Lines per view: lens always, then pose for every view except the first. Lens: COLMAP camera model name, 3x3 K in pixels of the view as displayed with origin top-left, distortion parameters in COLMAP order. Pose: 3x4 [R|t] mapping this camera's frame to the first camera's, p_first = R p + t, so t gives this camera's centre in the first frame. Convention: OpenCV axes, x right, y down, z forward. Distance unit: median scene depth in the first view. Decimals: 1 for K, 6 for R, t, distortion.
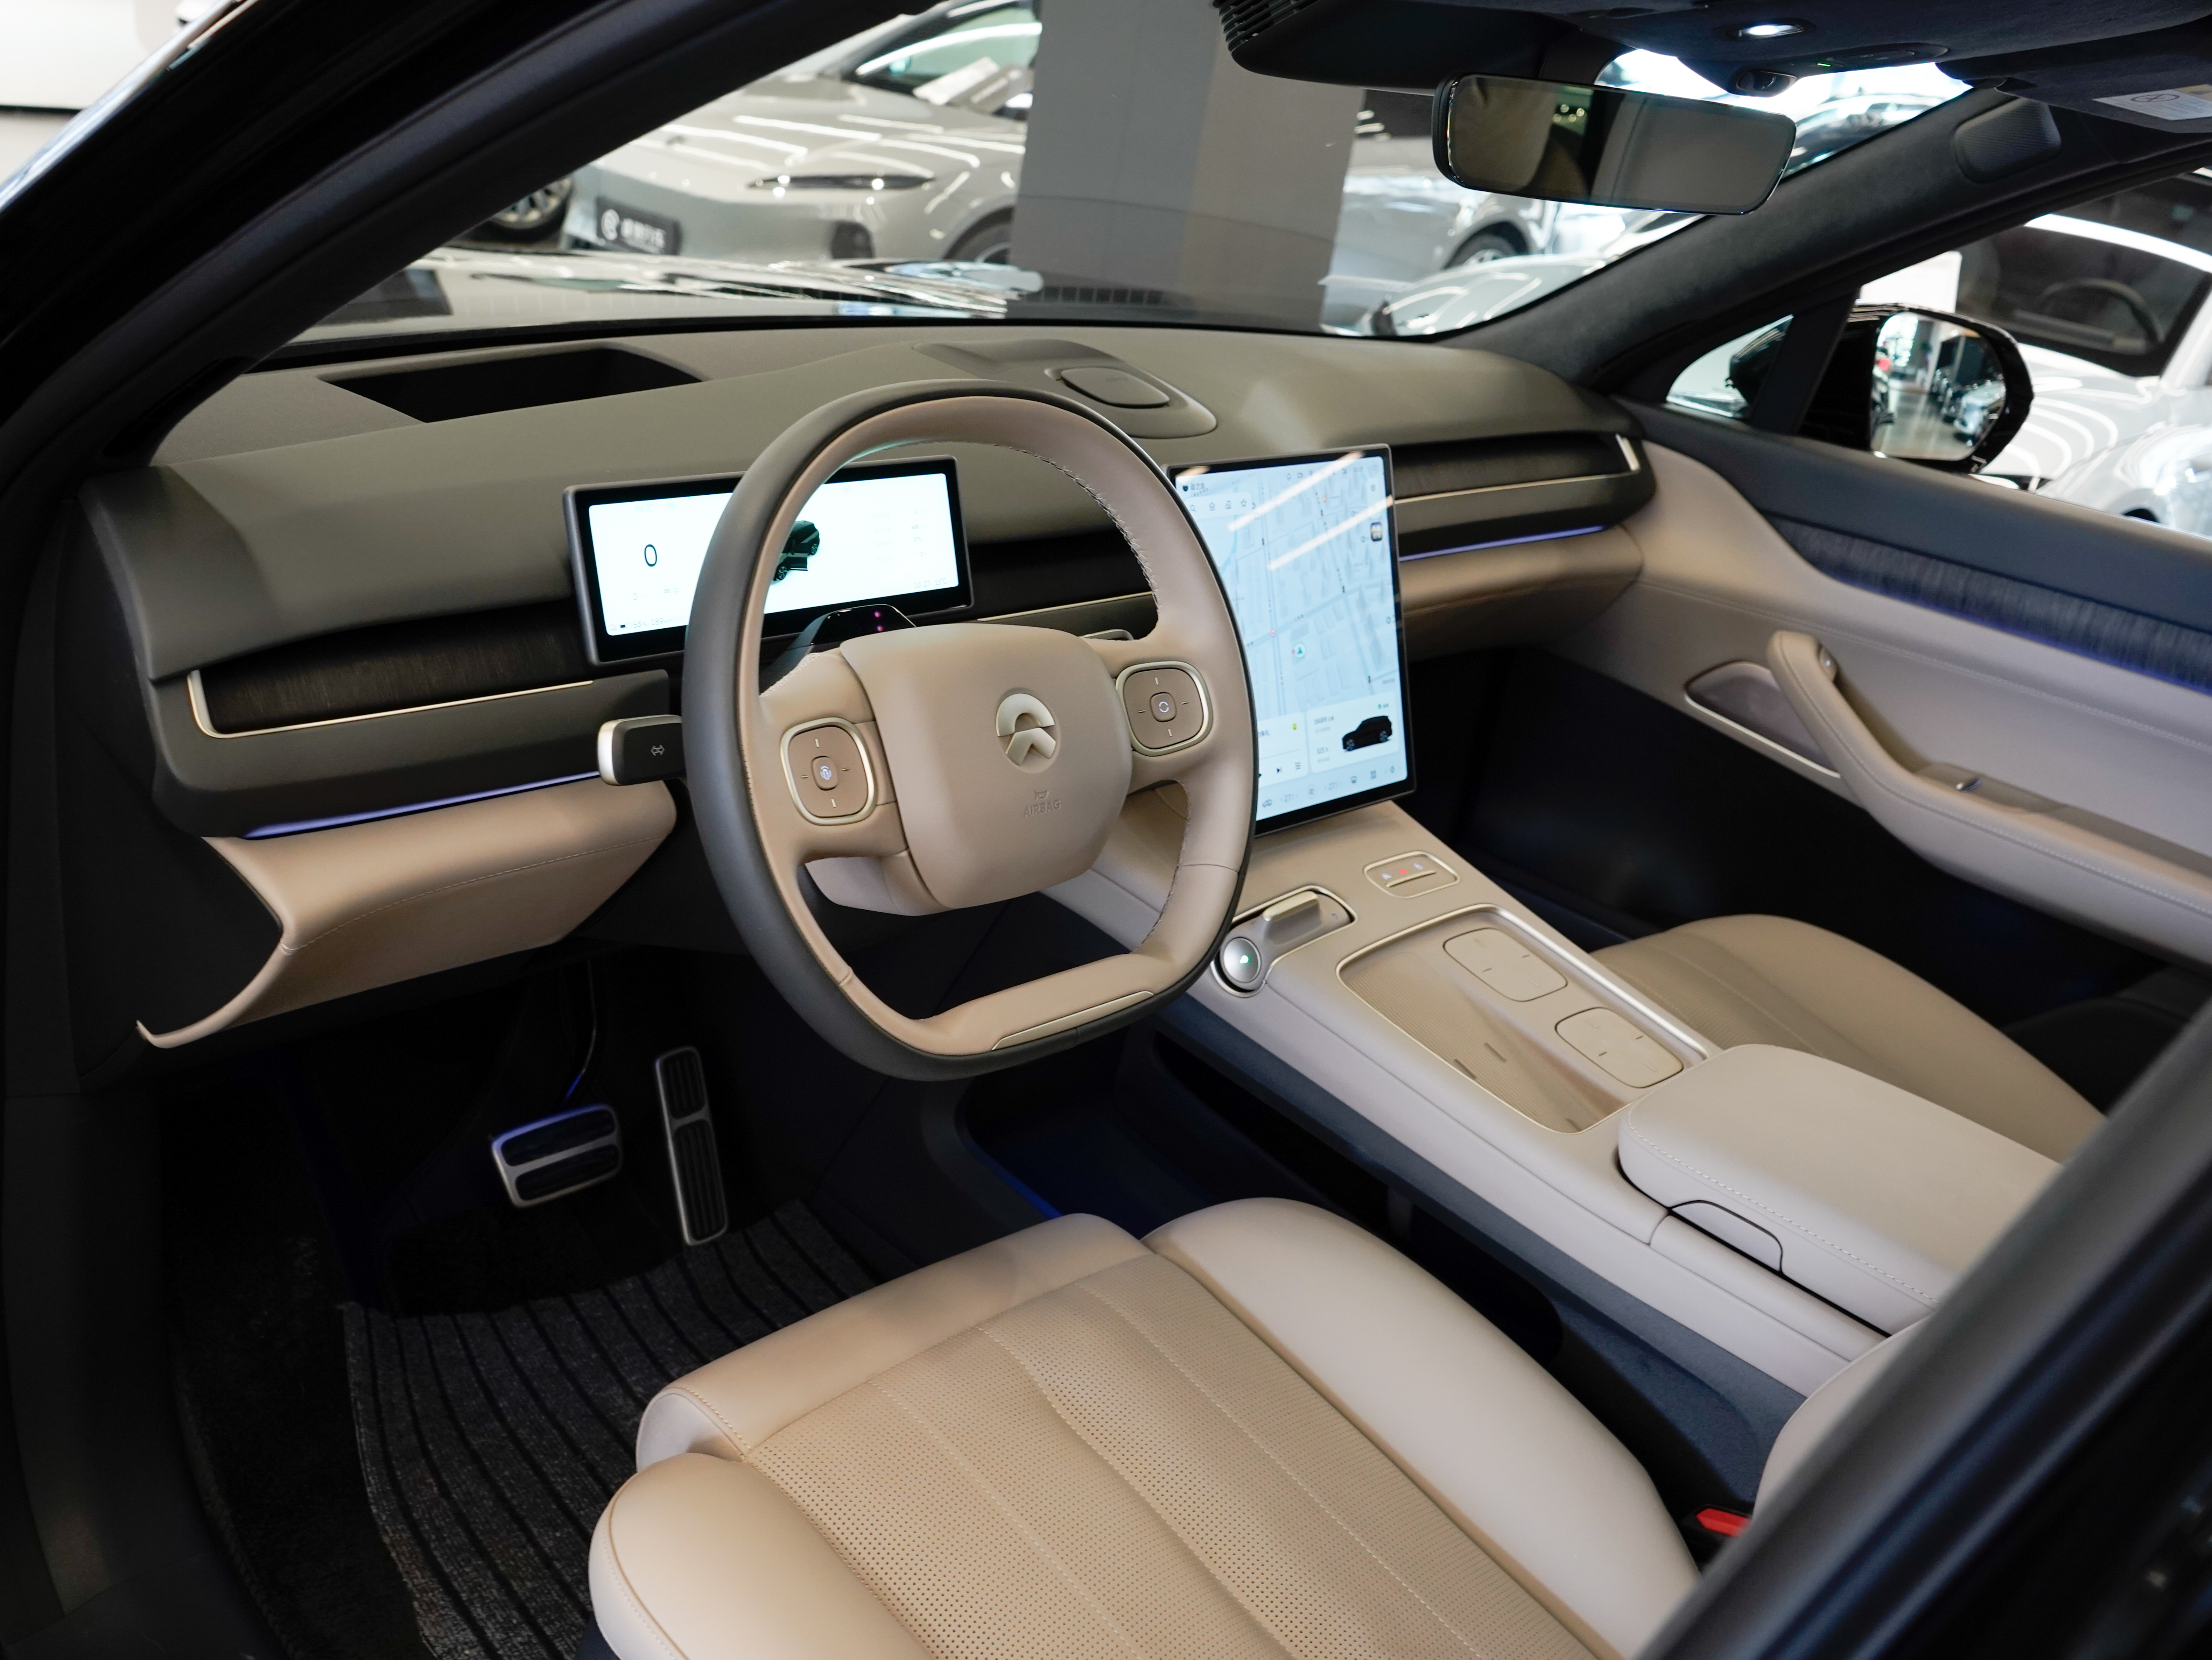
lens RADIAL K [[2008.2, 0, 1106.9], [0, 2008.2, 829.1], [0, 0, 1]] dist [-0.008898, 0.000000]
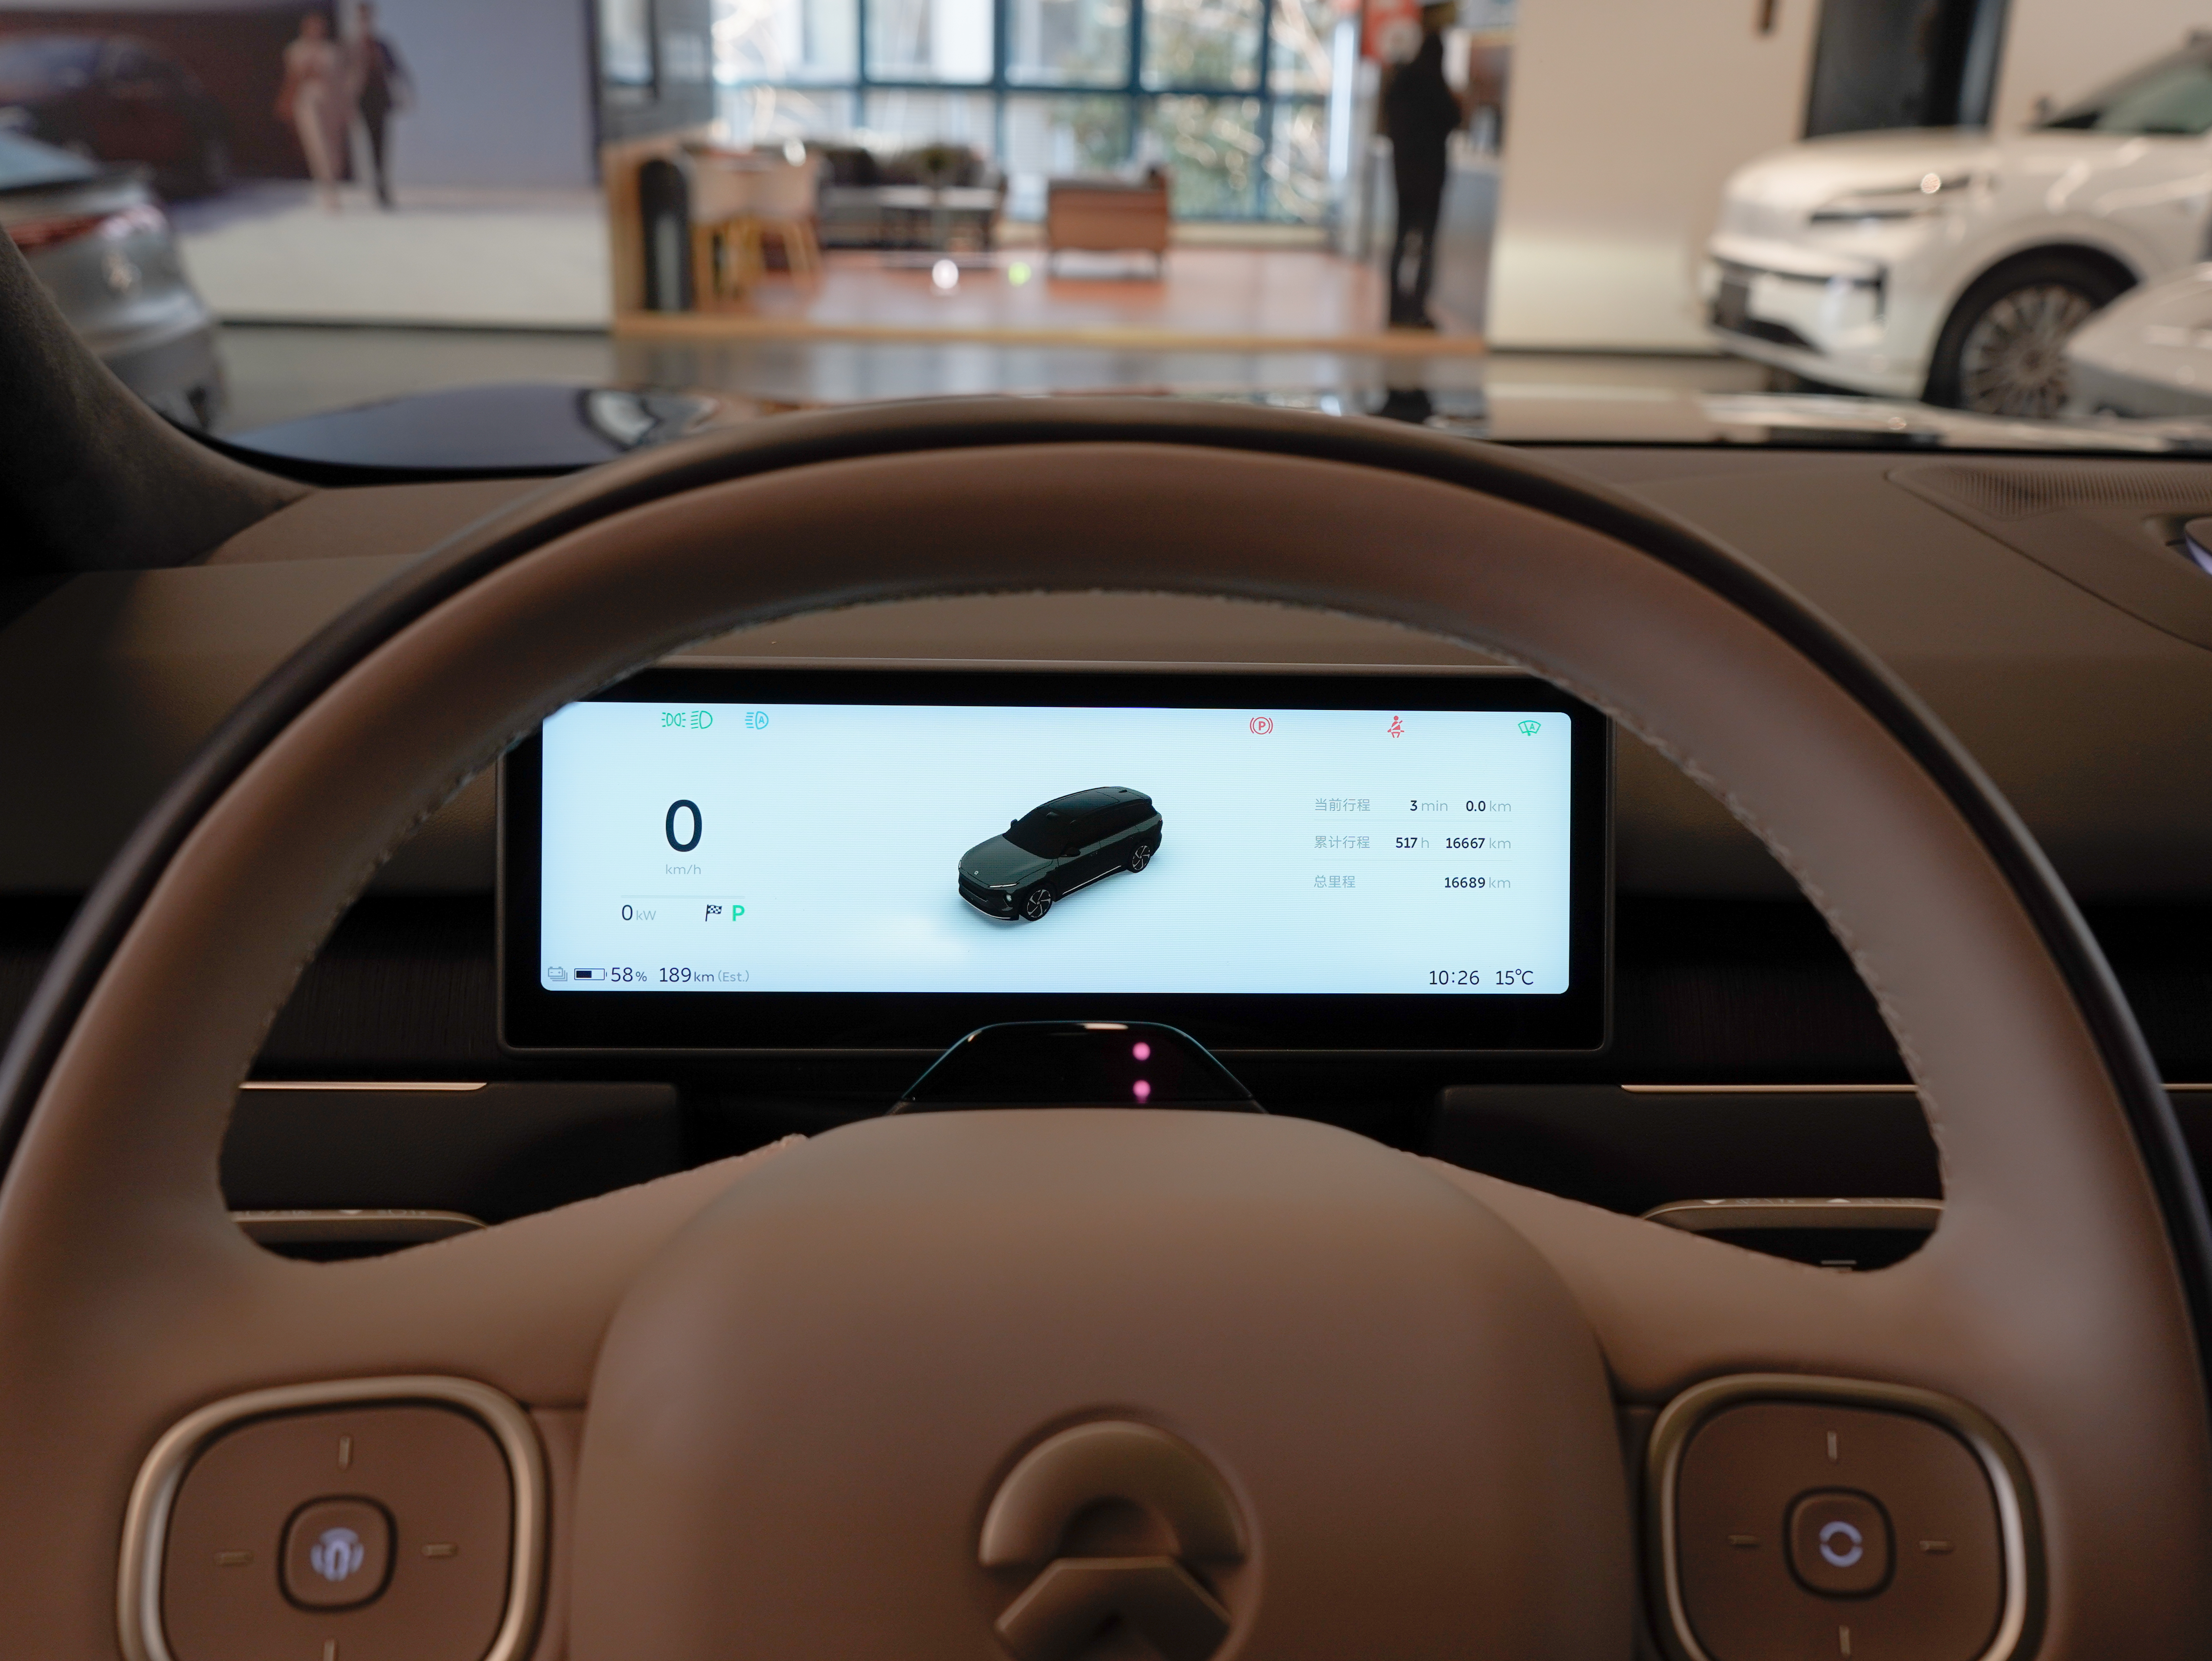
lens RADIAL K [[2008.7, 0, 1121.2], [0, 2008.7, 799.7], [0, 0, 1]] dist [-0.008898, 0.000000]
pose [[0.742582, 0.109265, -0.660782, 0.105219], [-0.191052, 0.980168, -0.052625, -0.105513], [0.641928, 0.165322, 0.748731, 0.560996]]
